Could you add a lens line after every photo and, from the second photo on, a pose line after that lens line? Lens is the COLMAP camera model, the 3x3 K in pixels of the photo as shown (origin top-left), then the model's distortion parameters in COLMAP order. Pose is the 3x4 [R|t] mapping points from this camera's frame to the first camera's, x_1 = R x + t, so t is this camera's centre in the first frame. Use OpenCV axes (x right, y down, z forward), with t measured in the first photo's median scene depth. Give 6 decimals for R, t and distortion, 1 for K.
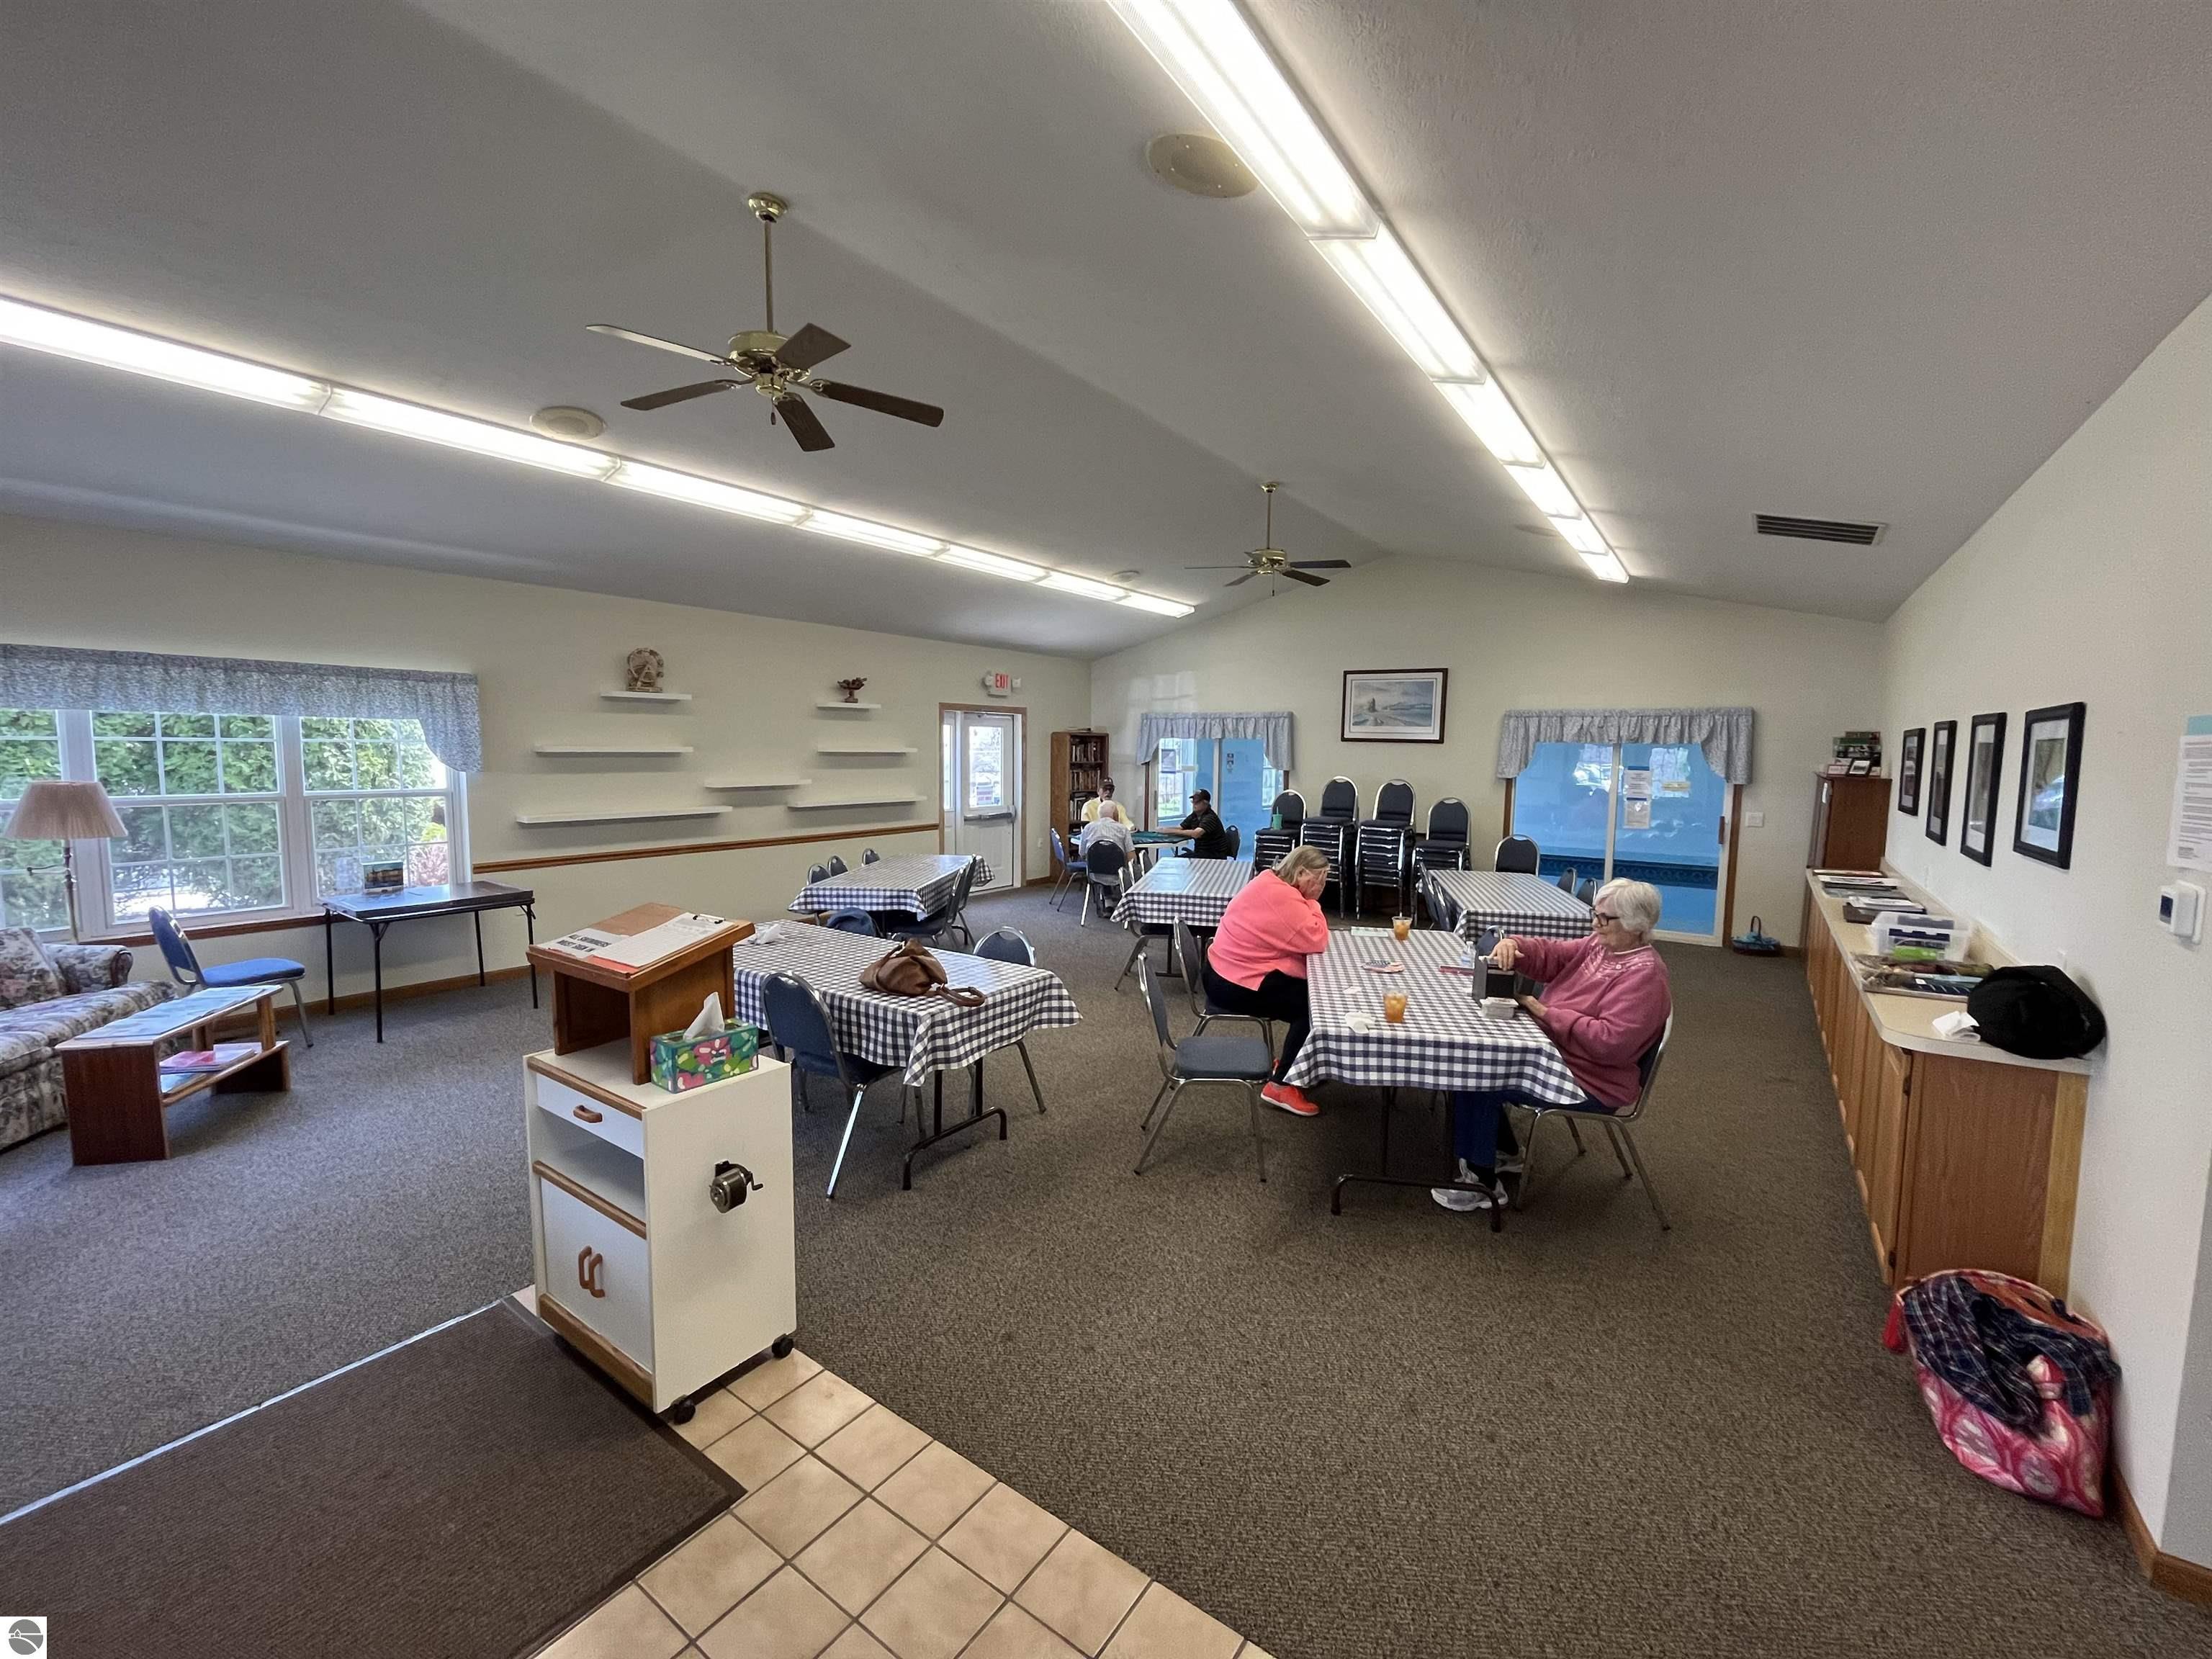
lens RADIAL K [[901.2, 0, 1104.8], [0, 901.2, 826.0], [0, 0, 1]] dist [-0.003775, -0.000004]
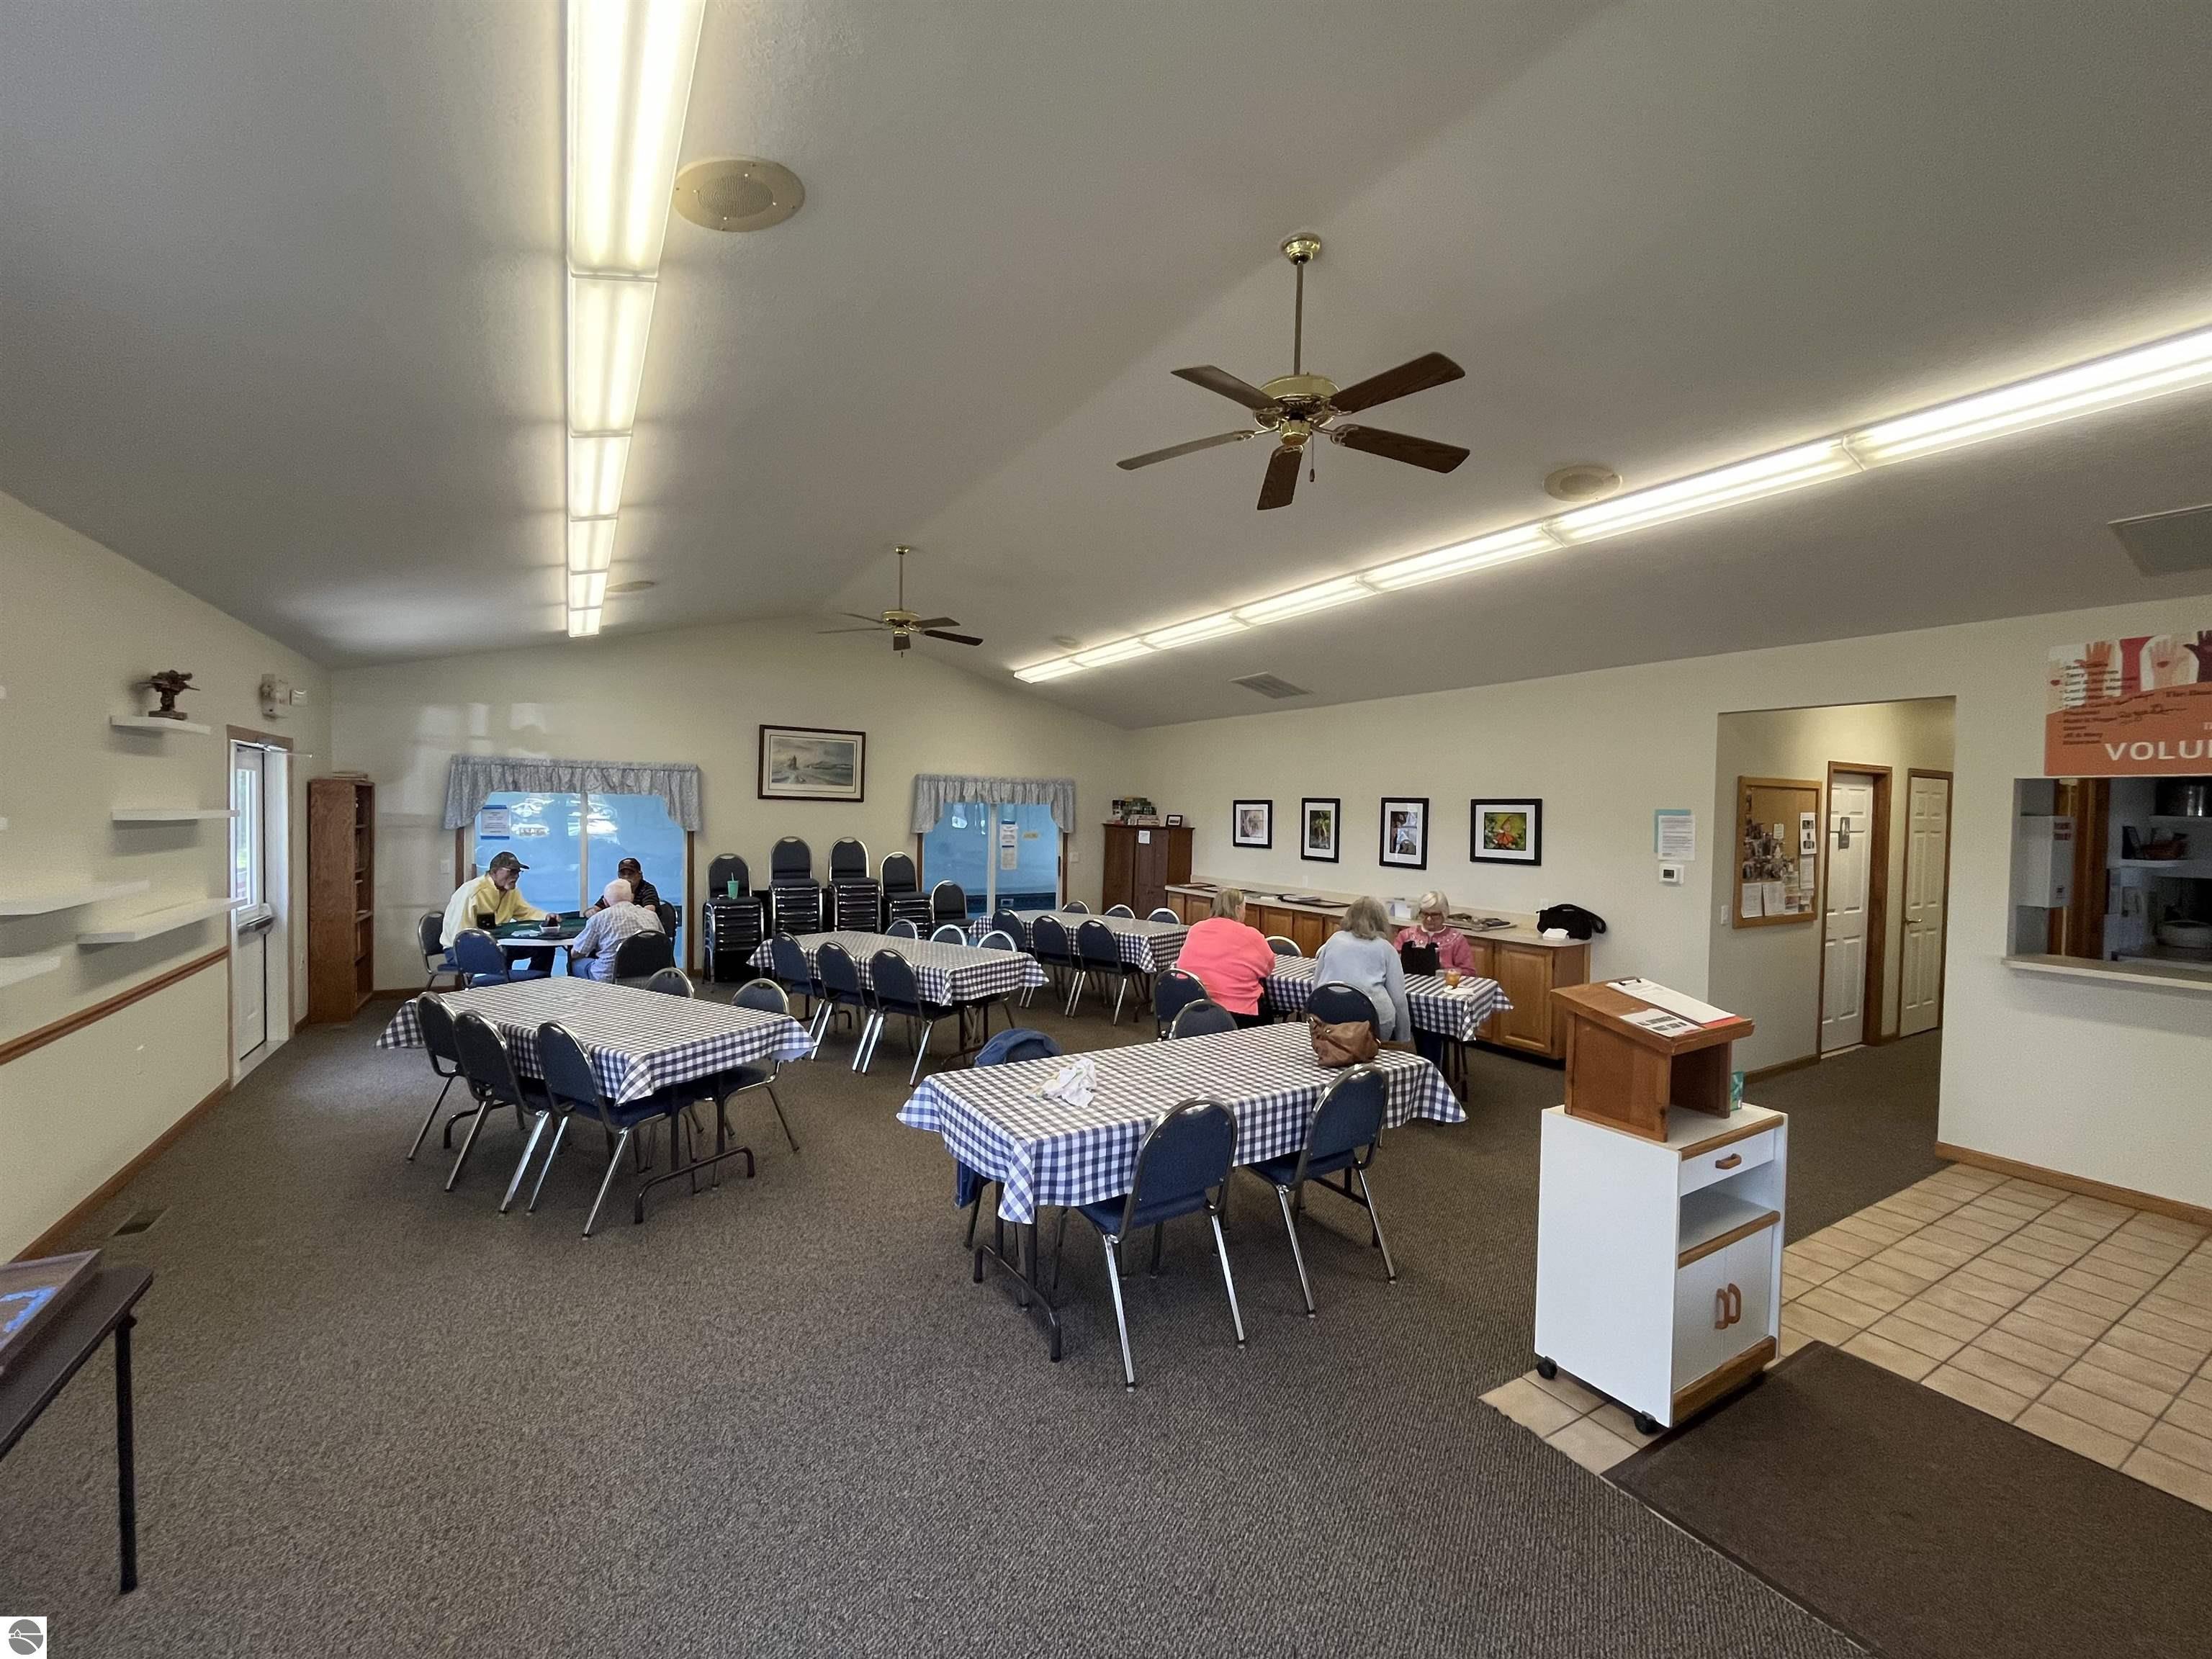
lens RADIAL K [[901.2, 0, 1100.4], [0, 901.2, 833.2], [0, 0, 1]] dist [-0.003775, -0.000004]
pose [[0.409344, -0.028804, 0.911925, -0.481285], [0.068858, 0.997626, 0.000602, -0.036263], [-0.909778, 0.062547, 0.410356, 0.310104]]
